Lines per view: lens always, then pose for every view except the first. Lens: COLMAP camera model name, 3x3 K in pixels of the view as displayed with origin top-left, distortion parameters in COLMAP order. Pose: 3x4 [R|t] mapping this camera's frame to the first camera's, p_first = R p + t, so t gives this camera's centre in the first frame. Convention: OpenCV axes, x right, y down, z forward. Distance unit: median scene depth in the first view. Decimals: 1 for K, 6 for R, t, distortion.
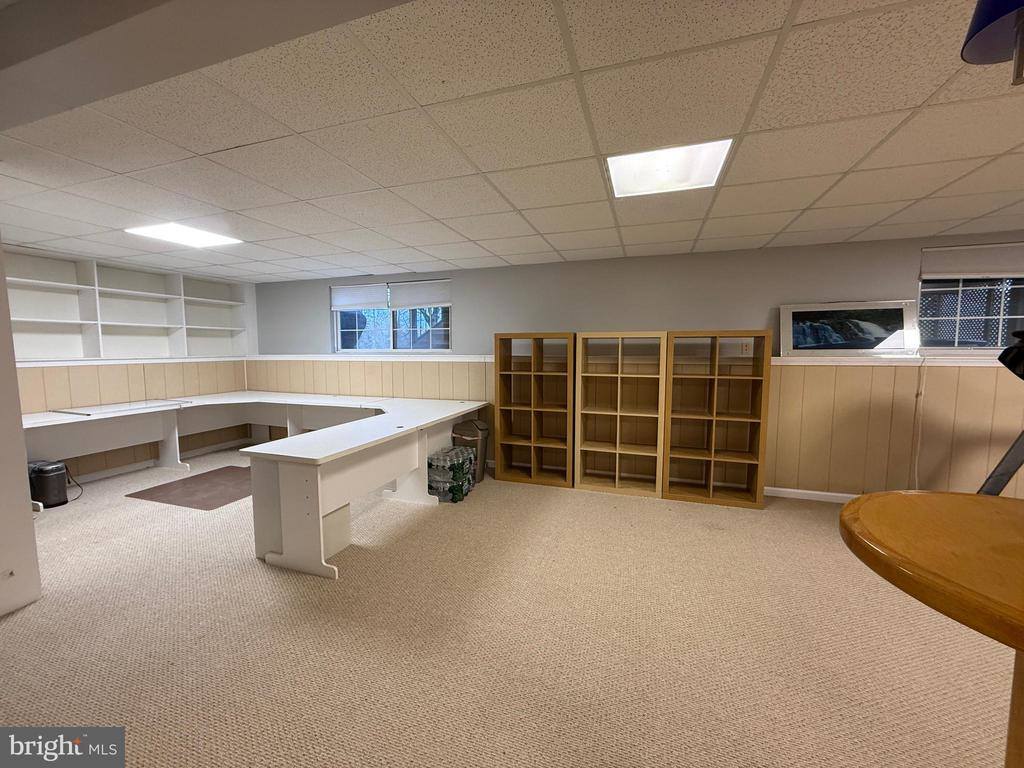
lens RADIAL K [[412.9, 0, 507.4], [0, 412.9, 382.1], [0, 0, 1]] dist [0.008833, -0.000328]
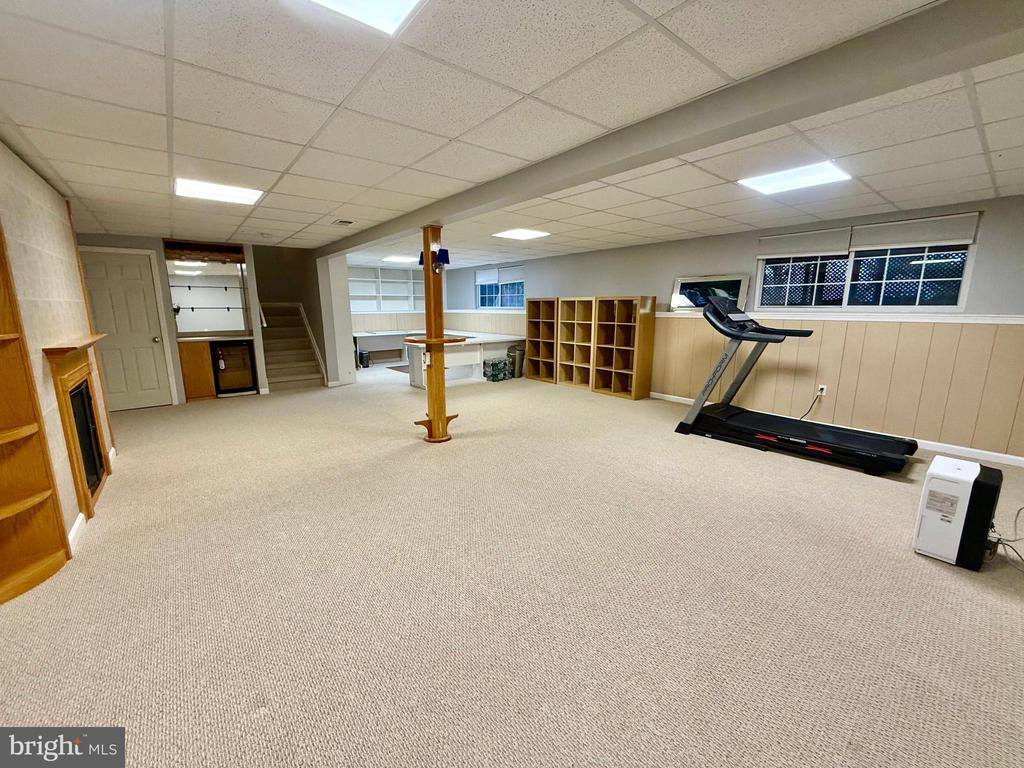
lens RADIAL K [[412.9, 0, 514.4], [0, 412.9, 382.9], [0, 0, 1]] dist [0.008833, -0.000328]
pose [[0.852993, 0.098654, -0.512513, 0.953102], [-0.047697, 0.992599, 0.111682, 0.057413], [0.519738, -0.070818, 0.851386, -0.657206]]
